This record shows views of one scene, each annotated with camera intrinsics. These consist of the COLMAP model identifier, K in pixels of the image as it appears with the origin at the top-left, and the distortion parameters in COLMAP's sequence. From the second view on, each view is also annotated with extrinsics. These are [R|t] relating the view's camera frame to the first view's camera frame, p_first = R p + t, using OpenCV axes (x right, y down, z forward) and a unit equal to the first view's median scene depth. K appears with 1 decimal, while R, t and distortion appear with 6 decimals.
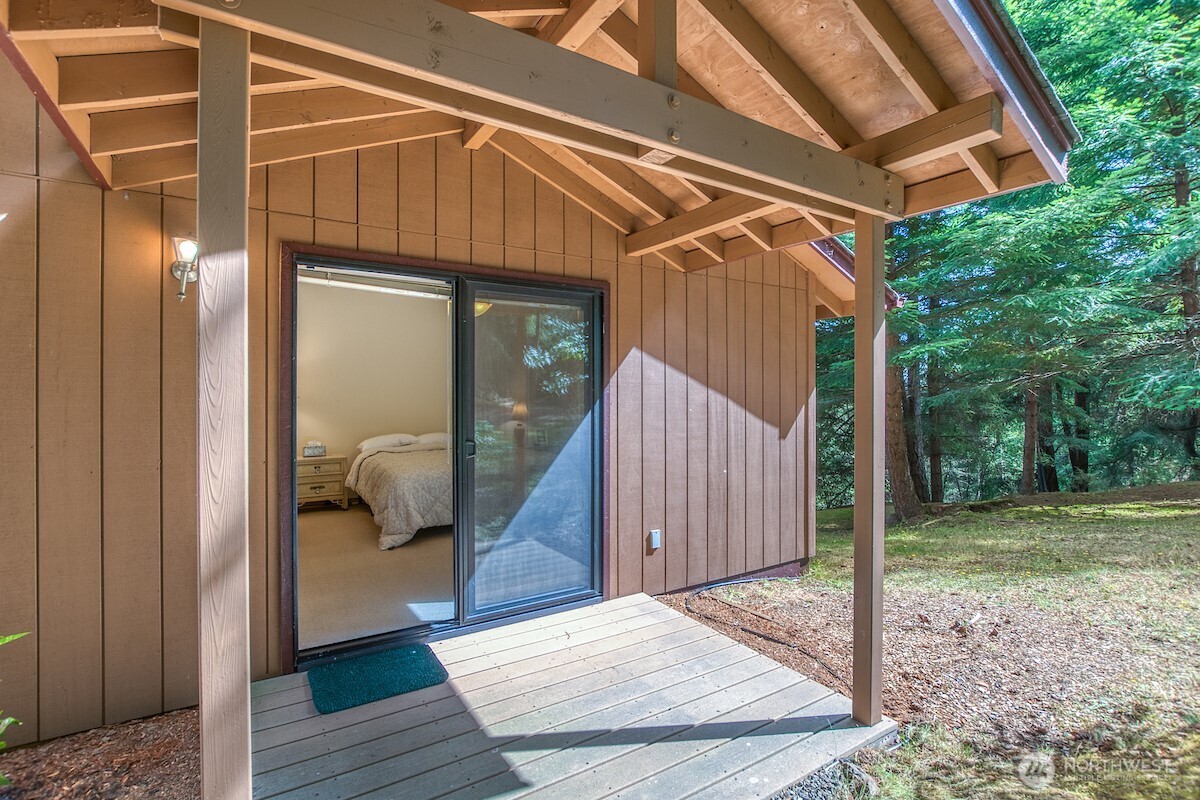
lens RADIAL K [[539.7, 0, 593.7], [0, 539.7, 397.7], [0, 0, 1]] dist [-0.001134, -0.000026]
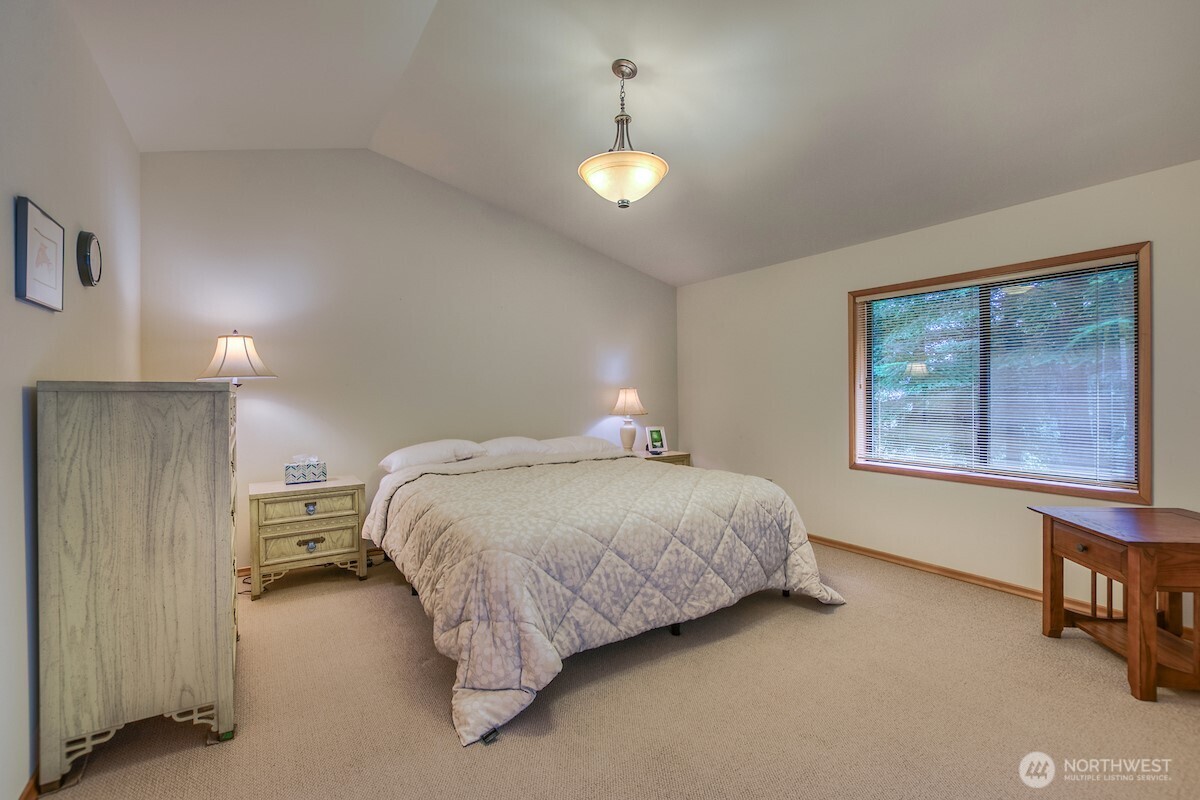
lens RADIAL K [[539.7, 0, 604.3], [0, 539.7, 397.9], [0, 0, 1]] dist [-0.001134, -0.000026]
pose [[0.999921, -0.011243, 0.005694, -0.219344], [0.011214, 0.999924, 0.005153, 0.022513], [-0.005752, -0.005089, 0.999971, 0.457958]]
